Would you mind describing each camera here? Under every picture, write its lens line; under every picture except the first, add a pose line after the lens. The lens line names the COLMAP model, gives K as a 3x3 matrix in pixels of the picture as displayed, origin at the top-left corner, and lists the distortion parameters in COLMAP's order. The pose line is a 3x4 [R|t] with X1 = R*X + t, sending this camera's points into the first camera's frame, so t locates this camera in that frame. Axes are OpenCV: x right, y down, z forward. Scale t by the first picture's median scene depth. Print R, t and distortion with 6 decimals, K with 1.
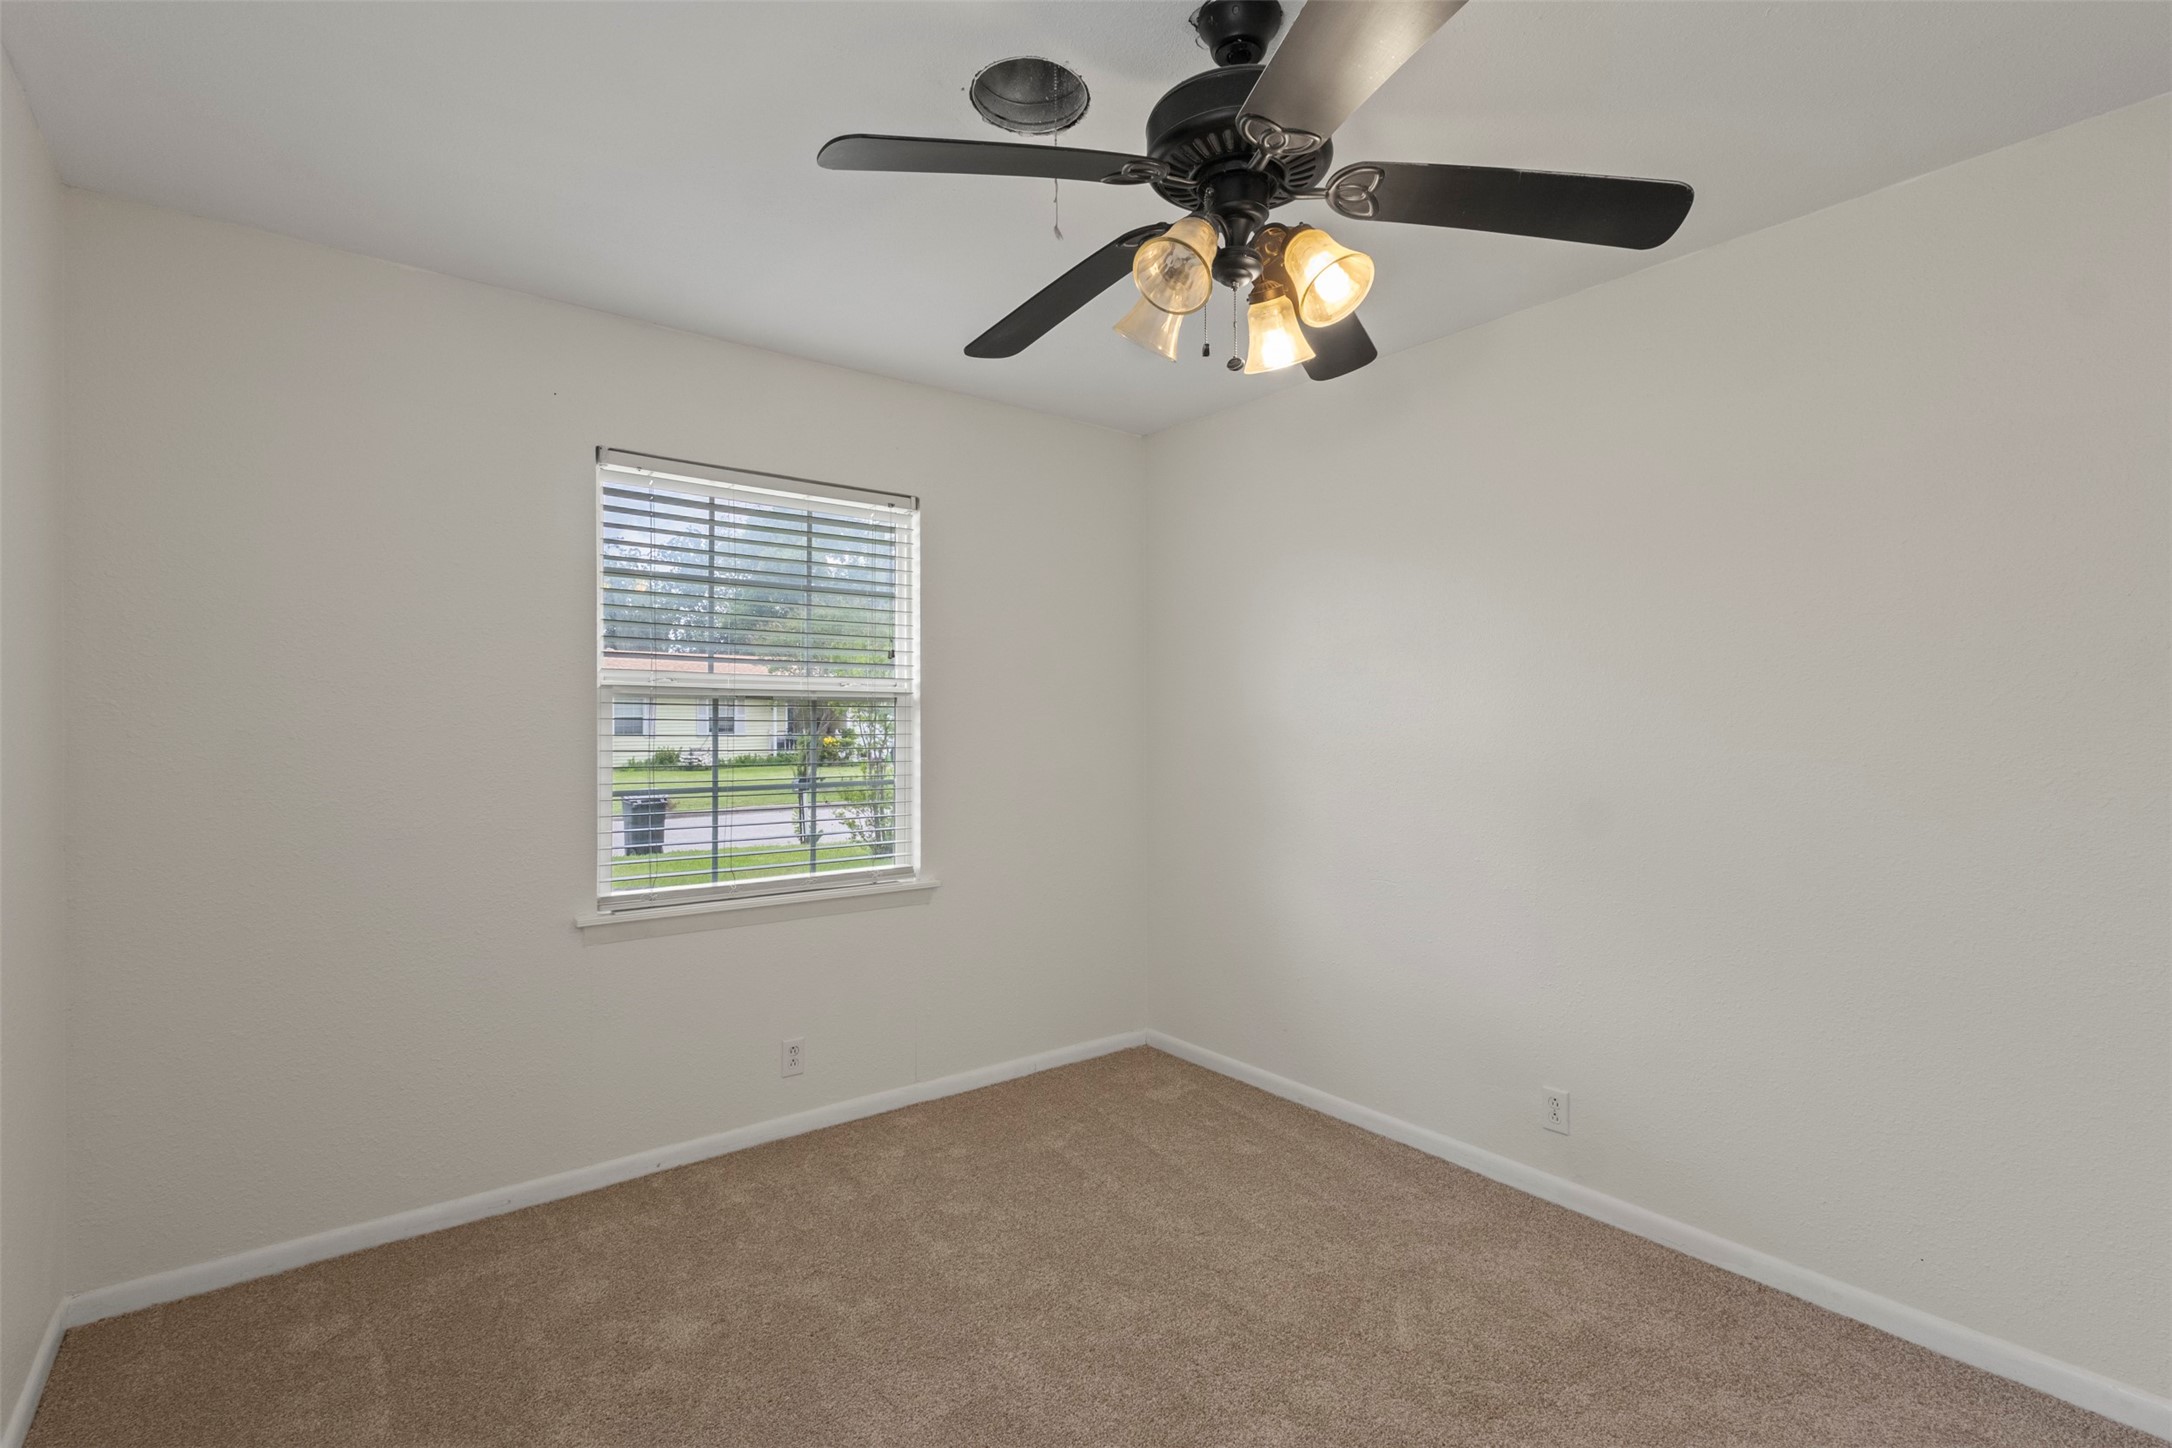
lens RADIAL K [[1001.2, 0, 1085.6], [0, 1001.2, 719.4], [0, 0, 1]] dist [-0.002002, 0.002608]
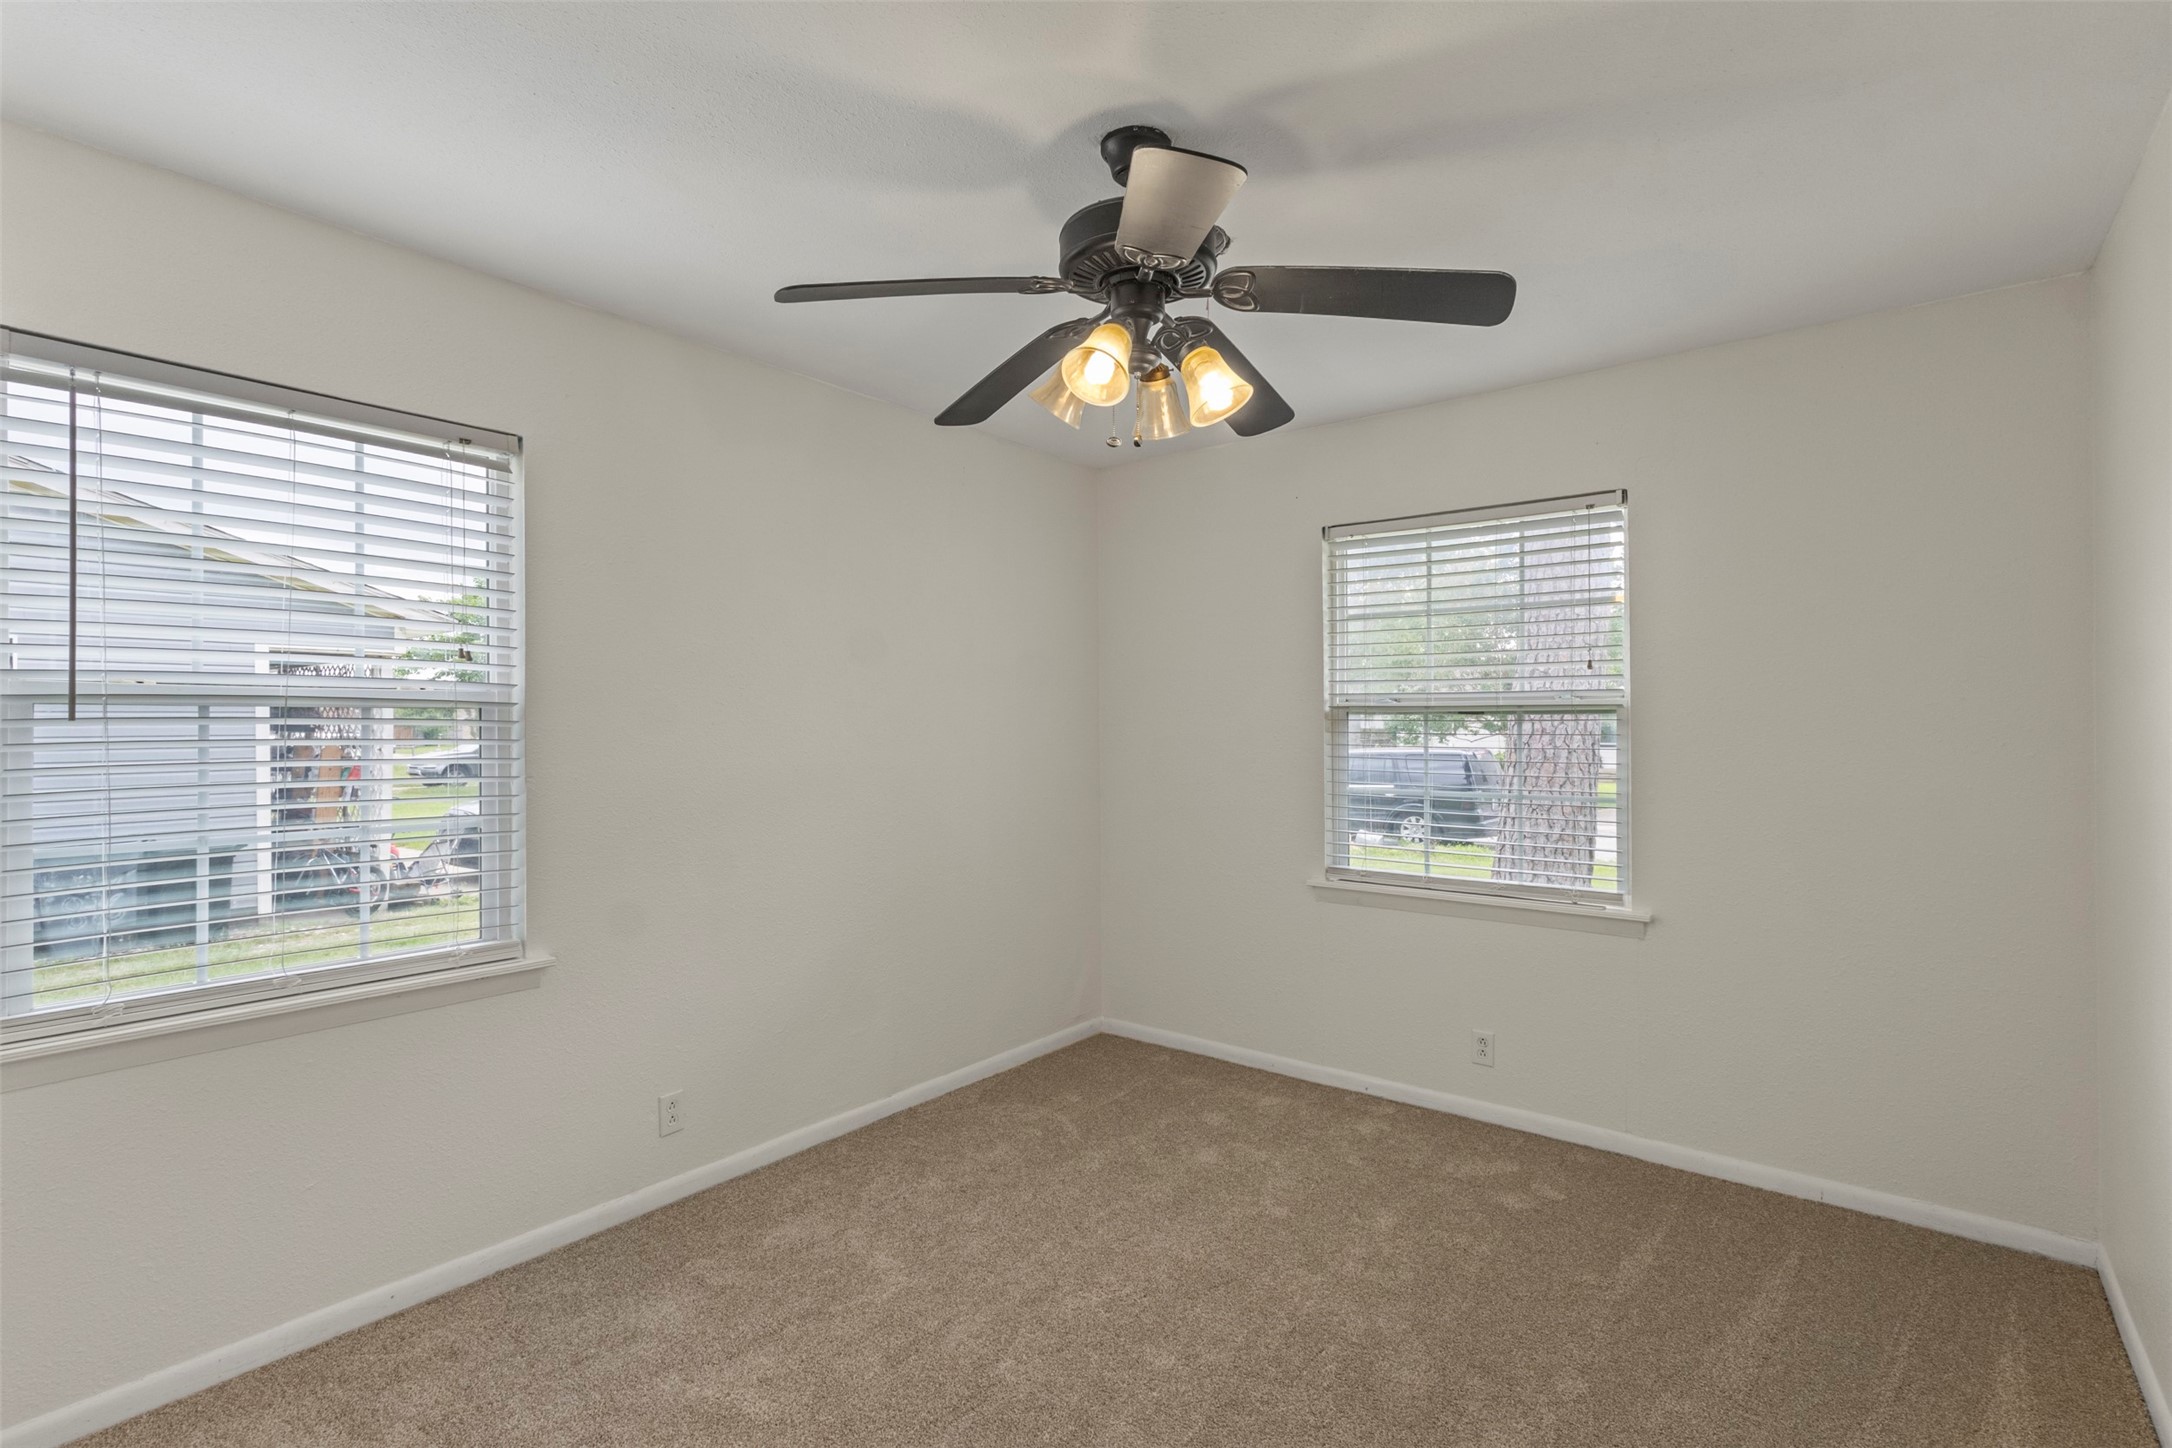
lens RADIAL K [[1001.2, 0, 1085.6], [0, 1001.2, 719.4], [0, 0, 1]] dist [-0.002002, 0.002608]
pose [[0.231656, -0.006269, -0.972778, 0.696942], [0.006091, 0.999969, -0.004993, -0.012749], [0.972779, -0.004768, 0.231687, 0.360960]]
